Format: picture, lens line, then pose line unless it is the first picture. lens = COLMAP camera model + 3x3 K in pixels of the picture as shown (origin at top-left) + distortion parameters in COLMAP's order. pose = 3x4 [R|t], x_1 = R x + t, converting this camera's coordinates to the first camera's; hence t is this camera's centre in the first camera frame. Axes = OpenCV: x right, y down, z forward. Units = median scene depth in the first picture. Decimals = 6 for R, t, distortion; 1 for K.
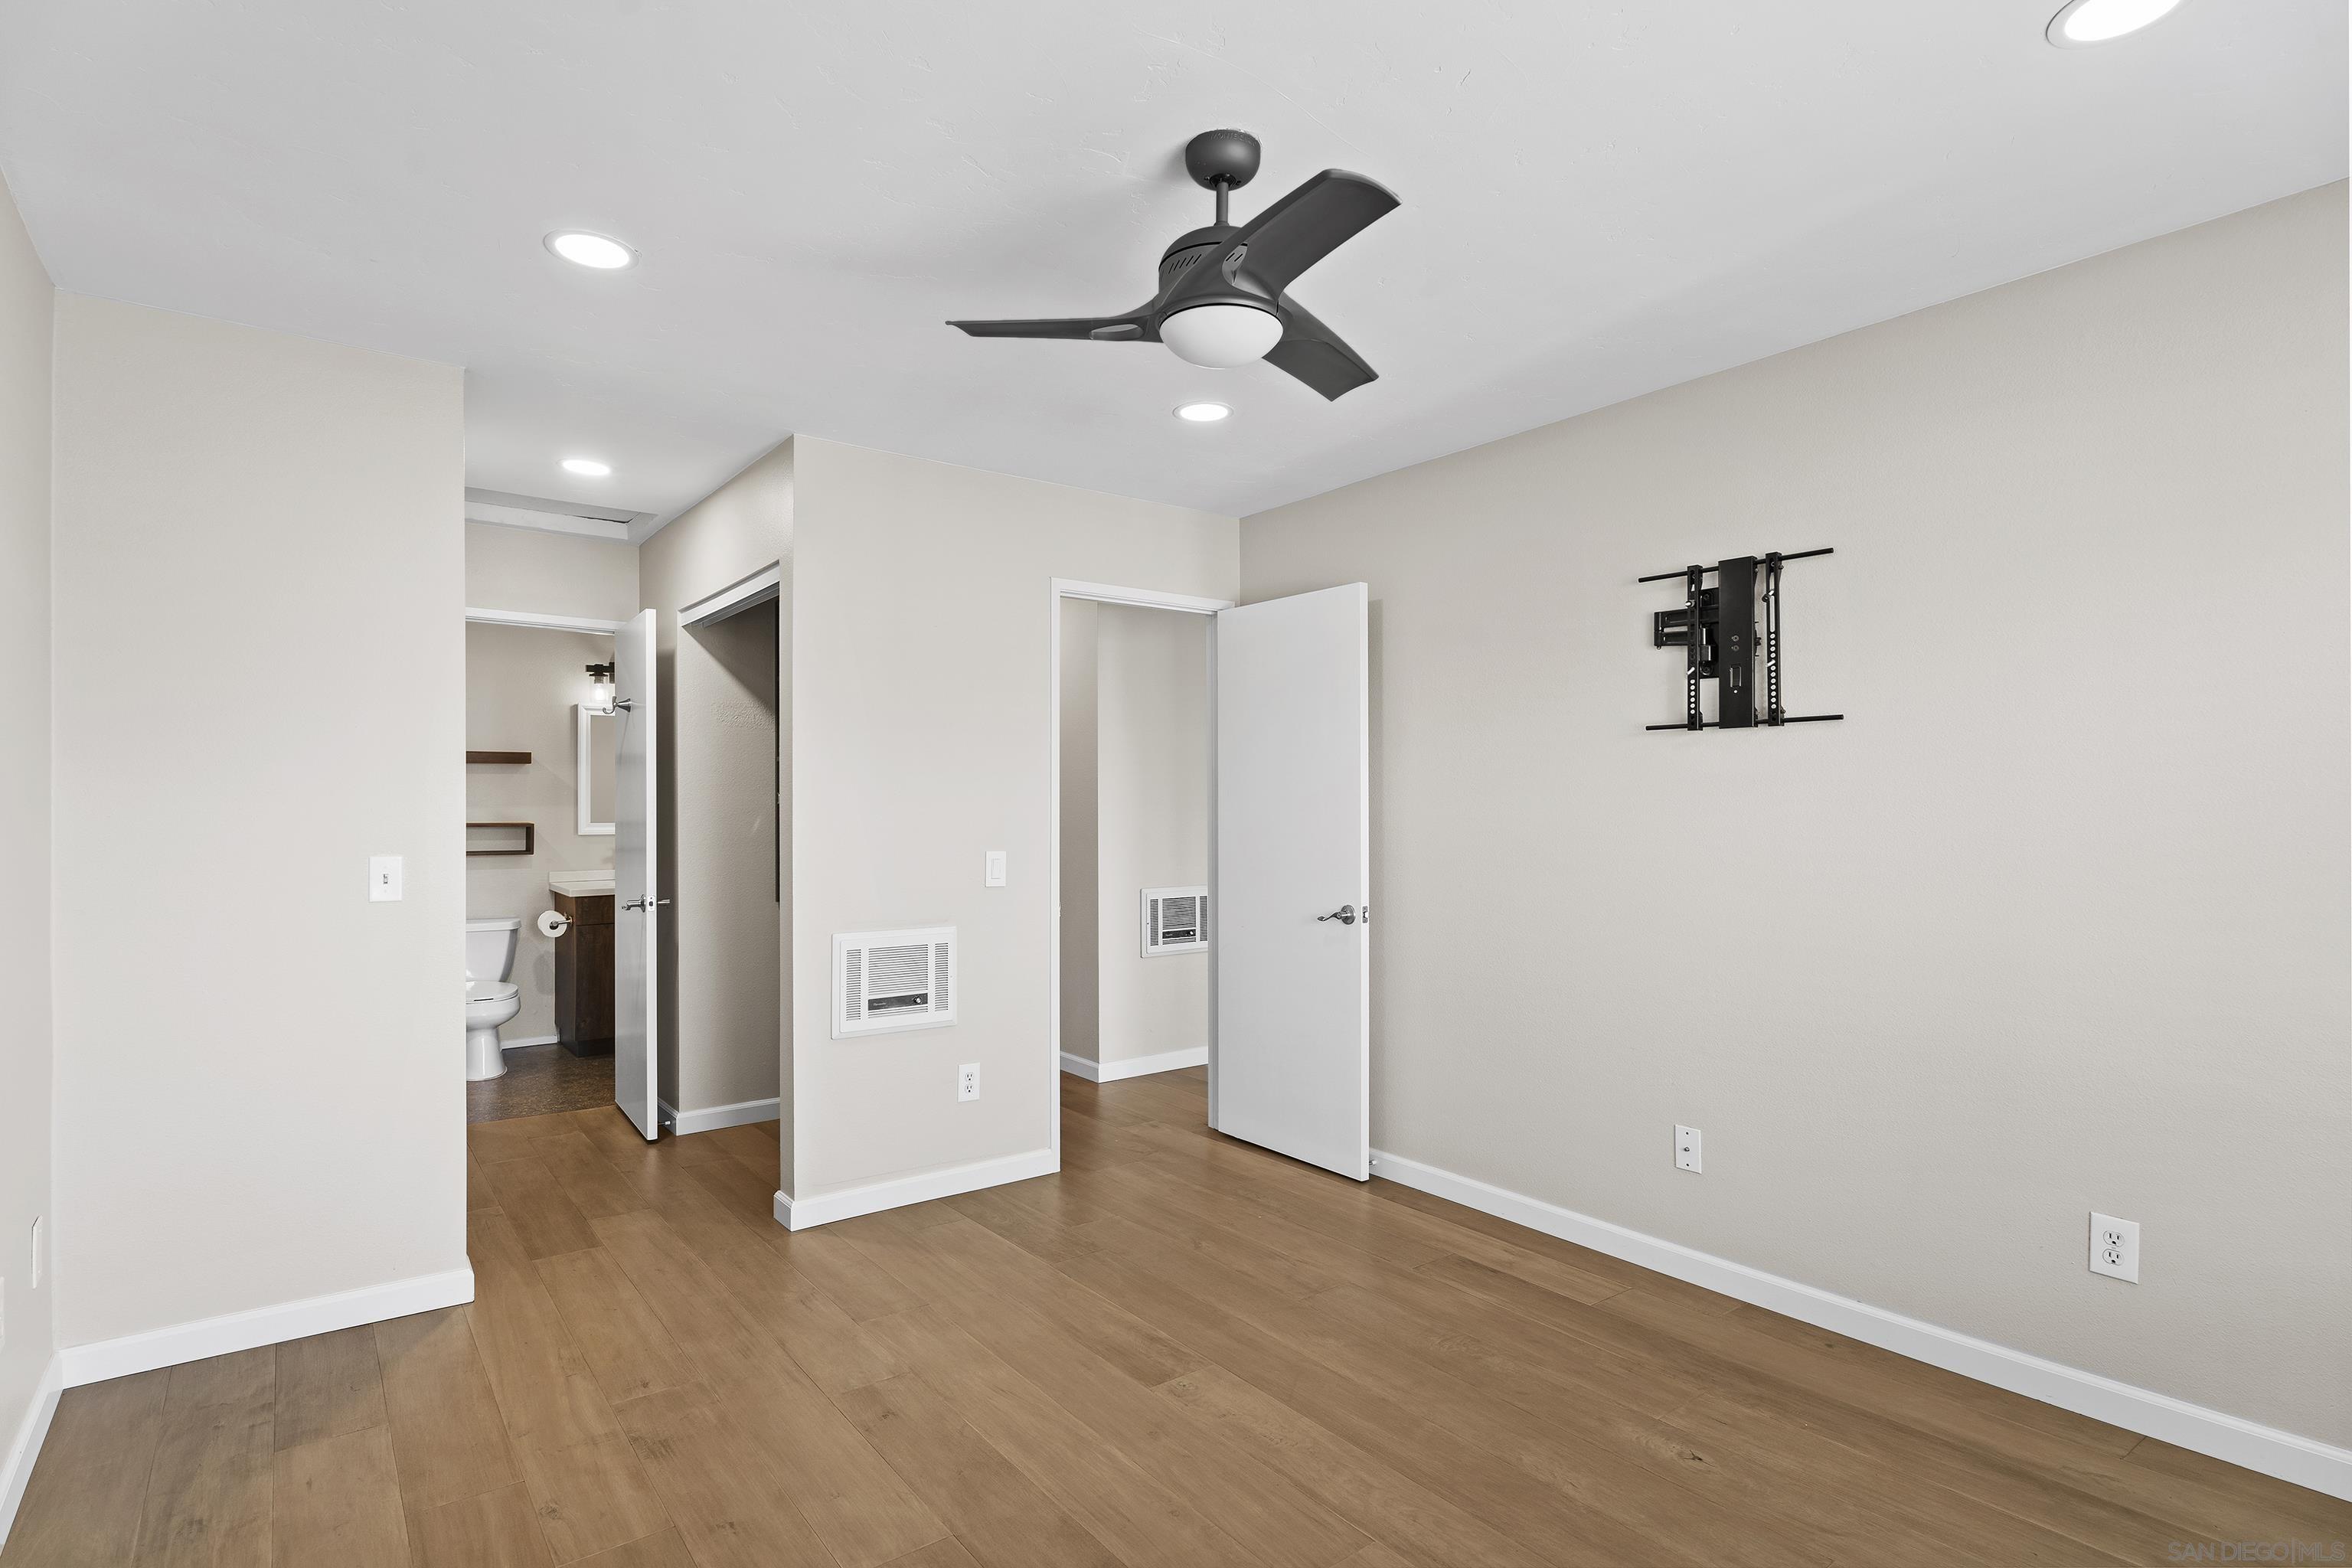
lens RADIAL K [[1165.9, 0, 1164.0], [0, 1165.9, 804.3], [0, 0, 1]] dist [0.002073, -0.001305]
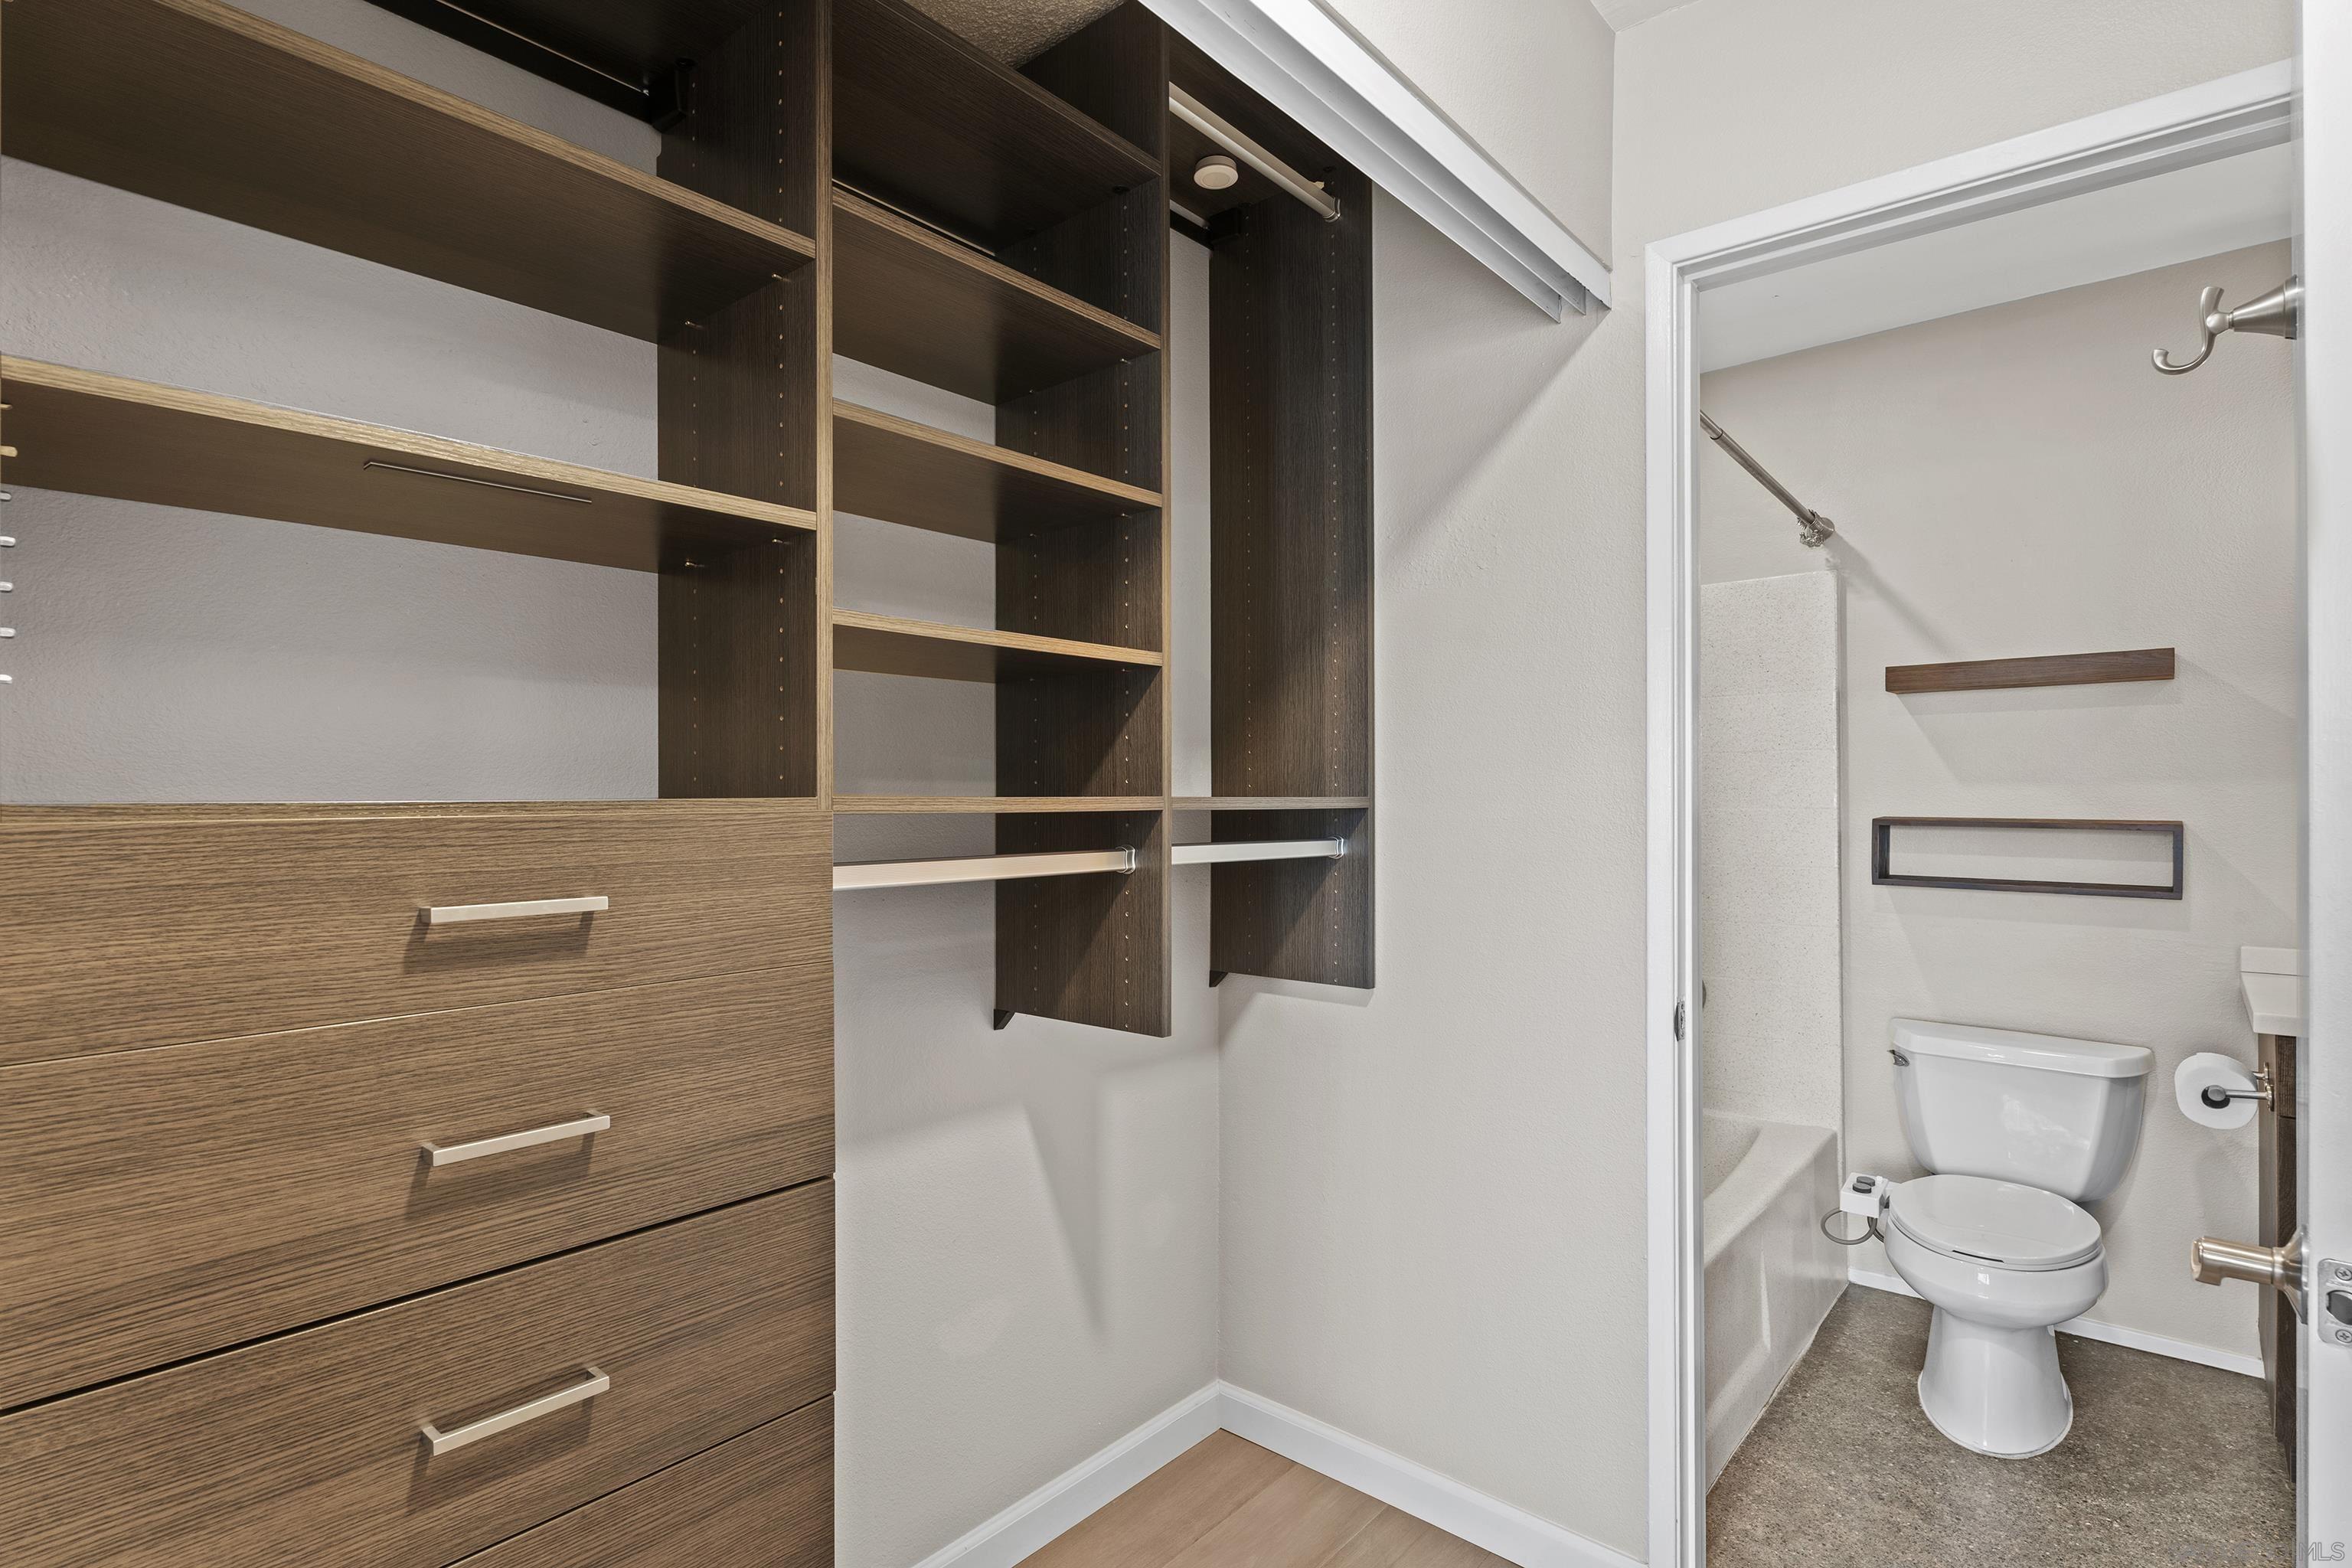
lens RADIAL K [[1156.5, 0, 1161.0], [0, 1156.5, 780.9], [0, 0, 1]] dist [-0.000559, -0.000439]
pose [[0.202589, -0.008598, -0.979226, -0.424611], [-0.002003, 0.999956, -0.009195, 0.010402], [0.979262, 0.003824, 0.202562, 1.104597]]
